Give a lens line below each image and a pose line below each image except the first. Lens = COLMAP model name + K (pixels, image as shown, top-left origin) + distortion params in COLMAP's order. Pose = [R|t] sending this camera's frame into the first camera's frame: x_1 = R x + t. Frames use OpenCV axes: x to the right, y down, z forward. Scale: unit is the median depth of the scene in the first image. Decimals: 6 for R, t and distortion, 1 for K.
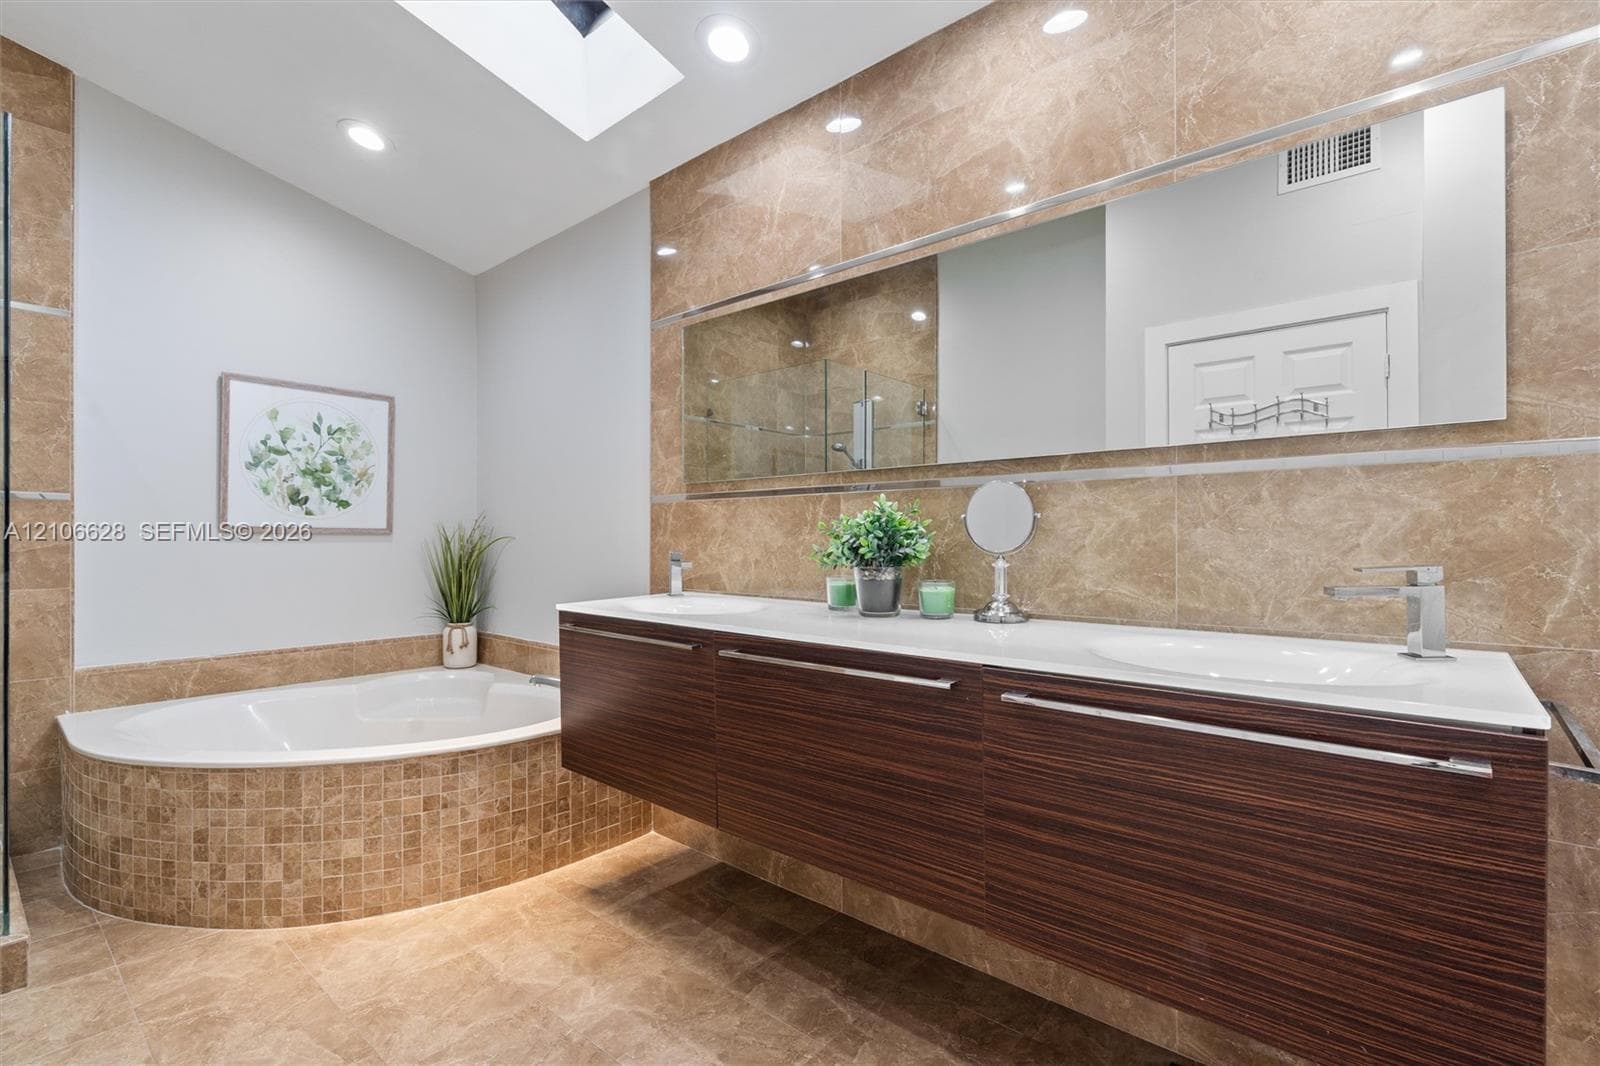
lens RADIAL K [[730.0, 0, 803.6], [0, 730.0, 534.5], [0, 0, 1]] dist [-0.000831, 0.001093]
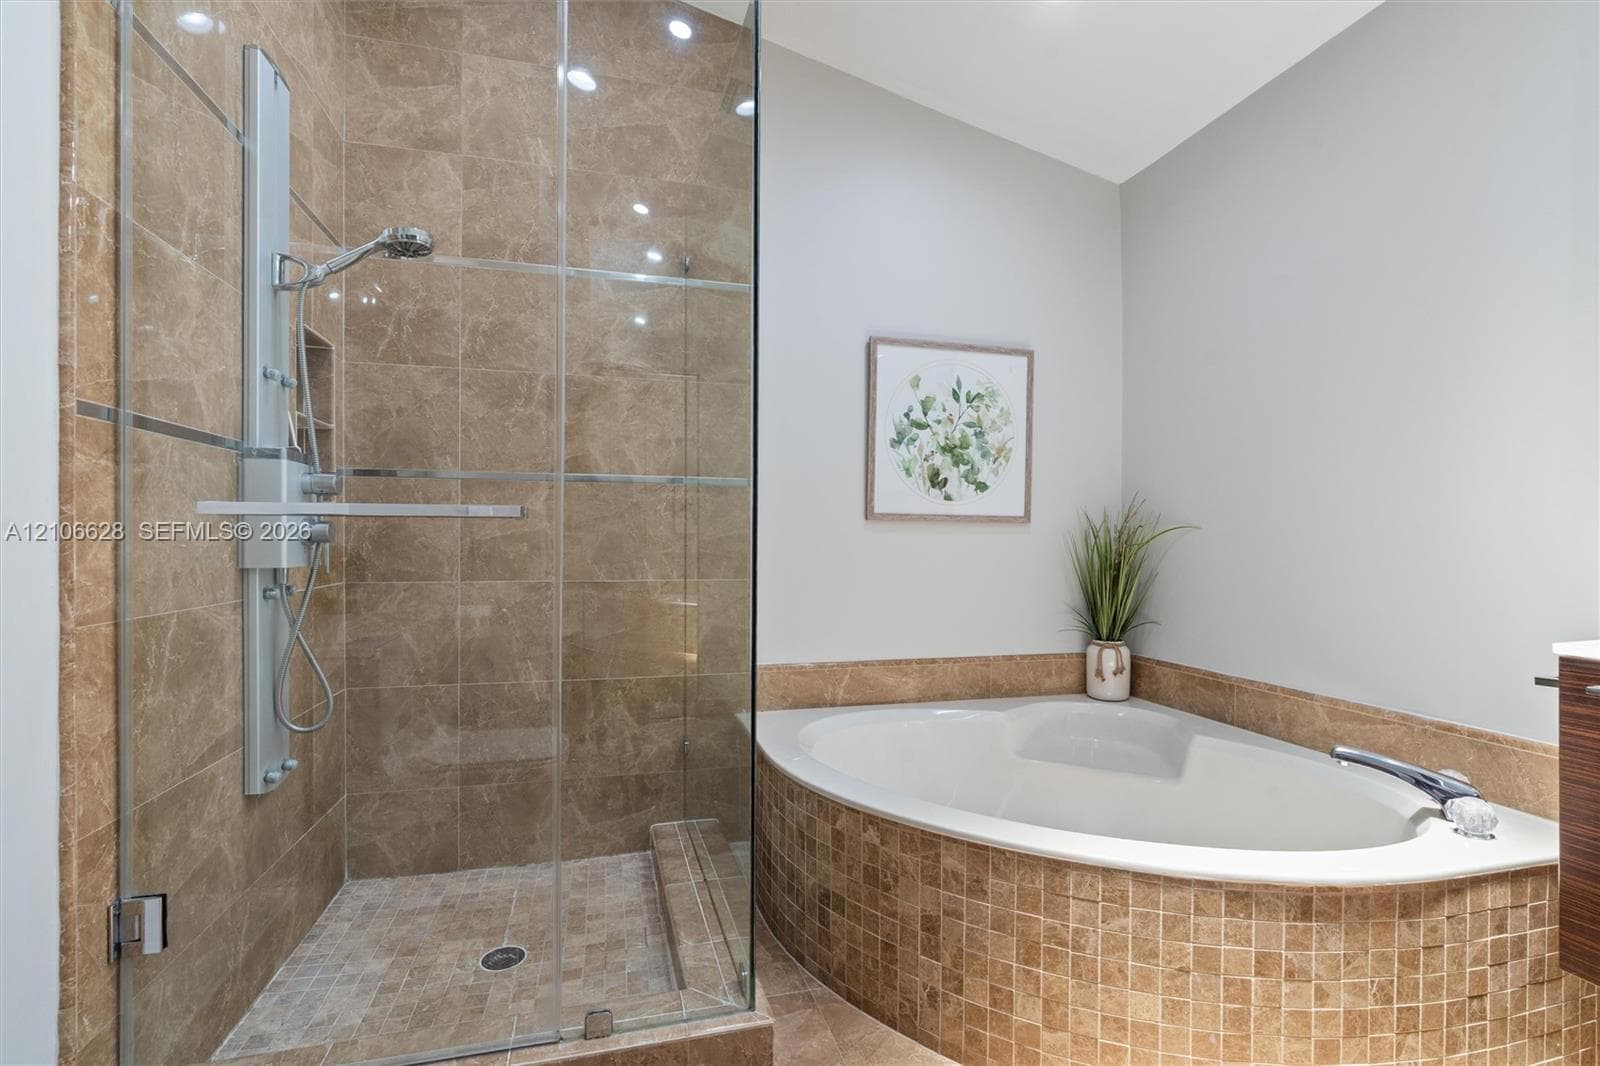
lens RADIAL K [[730.0, 0, 796.6], [0, 730.0, 540.2], [0, 0, 1]] dist [-0.000831, 0.001093]
pose [[0.827072, 0.001764, -0.562094, -0.442430], [-0.001562, 0.999998, 0.000840, 0.023273], [0.562094, 0.000183, 0.827073, 0.268485]]
